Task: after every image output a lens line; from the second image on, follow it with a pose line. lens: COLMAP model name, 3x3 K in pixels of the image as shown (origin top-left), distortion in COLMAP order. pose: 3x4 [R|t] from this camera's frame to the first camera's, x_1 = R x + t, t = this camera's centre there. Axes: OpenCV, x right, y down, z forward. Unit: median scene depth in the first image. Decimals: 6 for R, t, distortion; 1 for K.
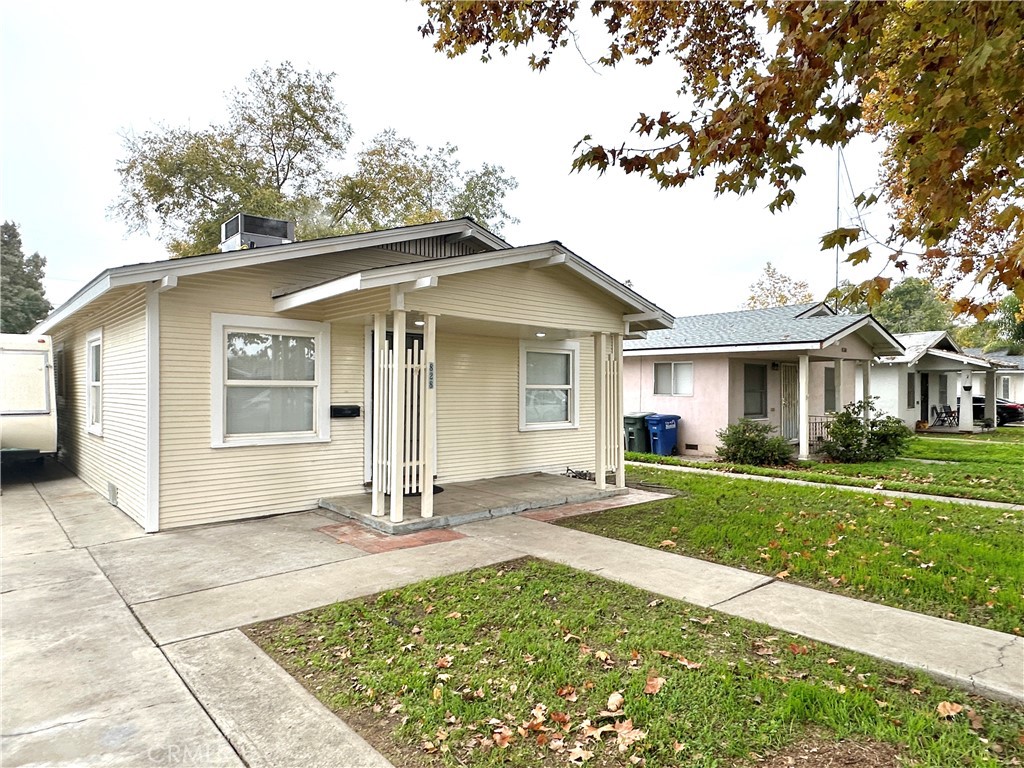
lens RADIAL K [[621.5, 0, 515.8], [0, 621.5, 384.2], [0, 0, 1]] dist [-0.019561, -0.002289]
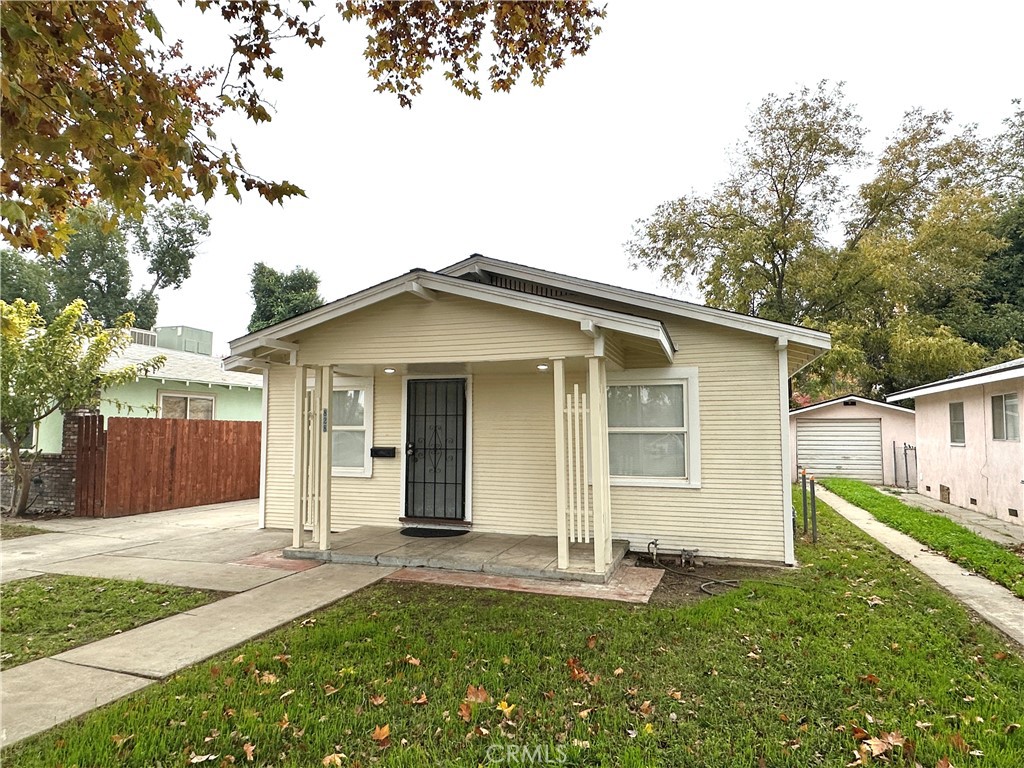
lens RADIAL K [[621.5, 0, 515.2], [0, 621.5, 387.5], [0, 0, 1]] dist [-0.019561, -0.002289]
pose [[0.517513, -0.060421, -0.853539, 0.819942], [0.008557, 0.997819, -0.065447, 0.002212], [0.855632, 0.026566, 0.516902, 0.596187]]
